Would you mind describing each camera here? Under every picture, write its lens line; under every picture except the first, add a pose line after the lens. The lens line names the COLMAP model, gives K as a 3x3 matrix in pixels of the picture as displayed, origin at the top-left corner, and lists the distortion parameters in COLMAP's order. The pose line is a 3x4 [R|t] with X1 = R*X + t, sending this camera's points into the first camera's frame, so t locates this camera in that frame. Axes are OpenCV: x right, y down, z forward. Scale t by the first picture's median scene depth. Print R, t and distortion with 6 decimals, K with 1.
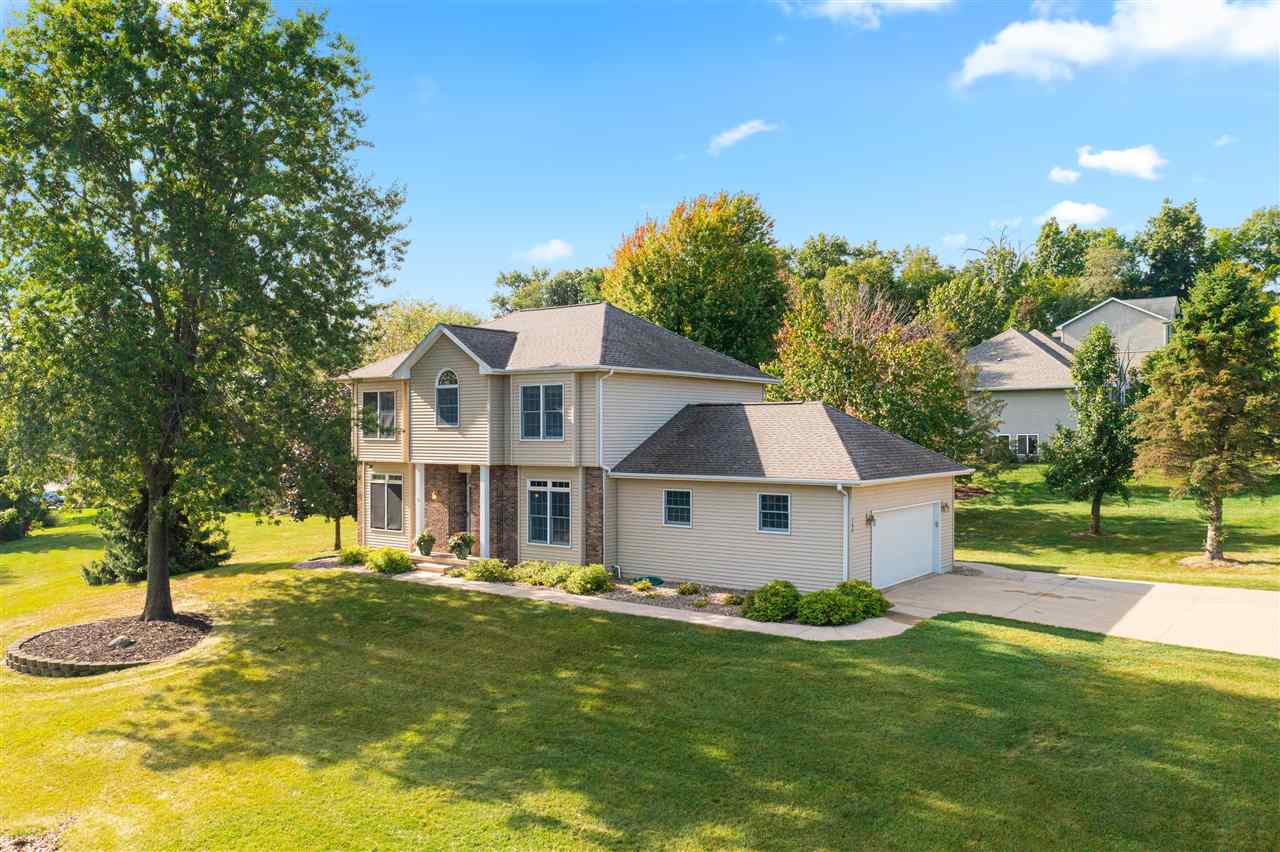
lens RADIAL K [[1003.8, 0, 640.0], [0, 1003.8, 426.0], [0, 0, 1]] dist [-0.013416, -0.007601]
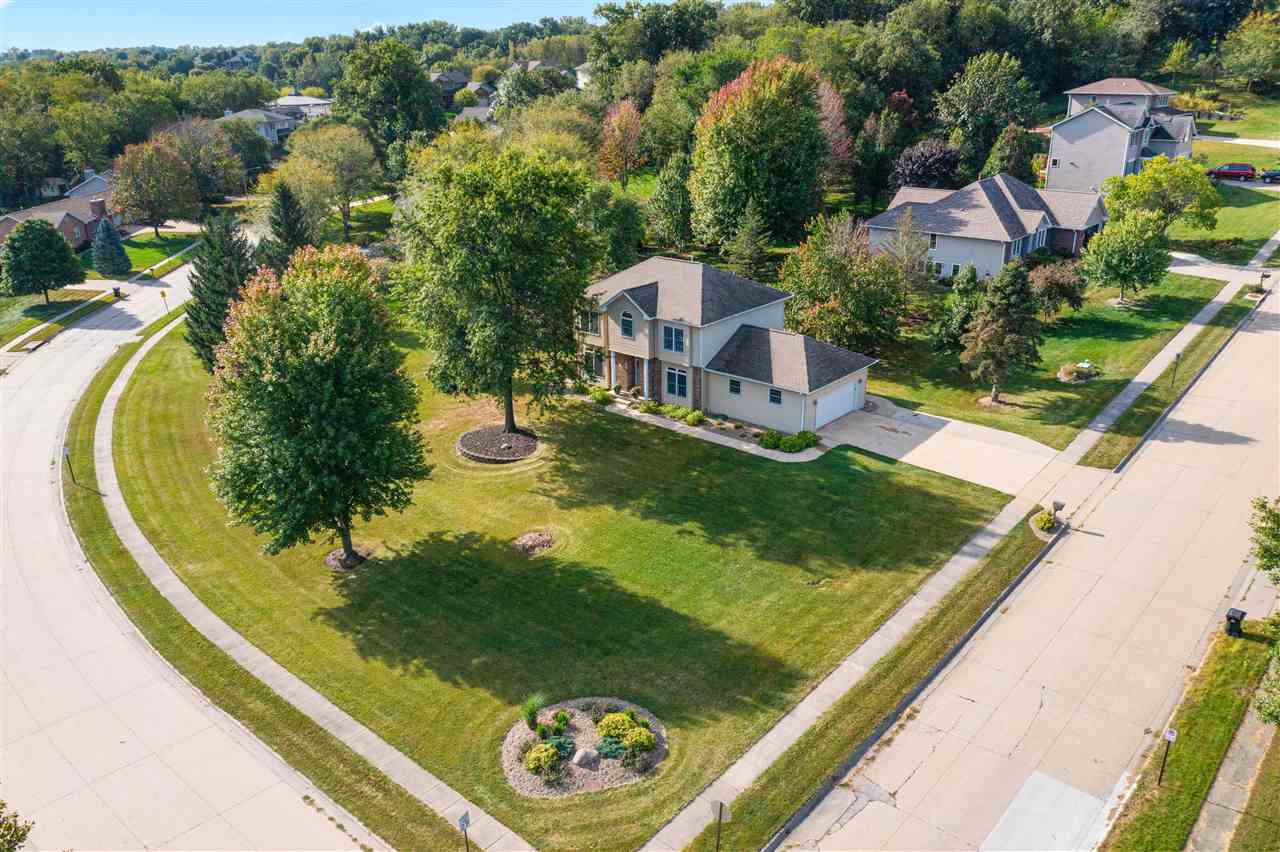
lens RADIAL K [[1003.8, 0, 640.0], [0, 1003.8, 426.0], [0, 0, 1]] dist [-0.013416, -0.007601]
pose [[0.996848, 0.012910, -0.078281, 0.002476], [0.015473, 0.936087, 0.351428, -0.607487], [0.077815, -0.351532, 0.932936, -1.105951]]
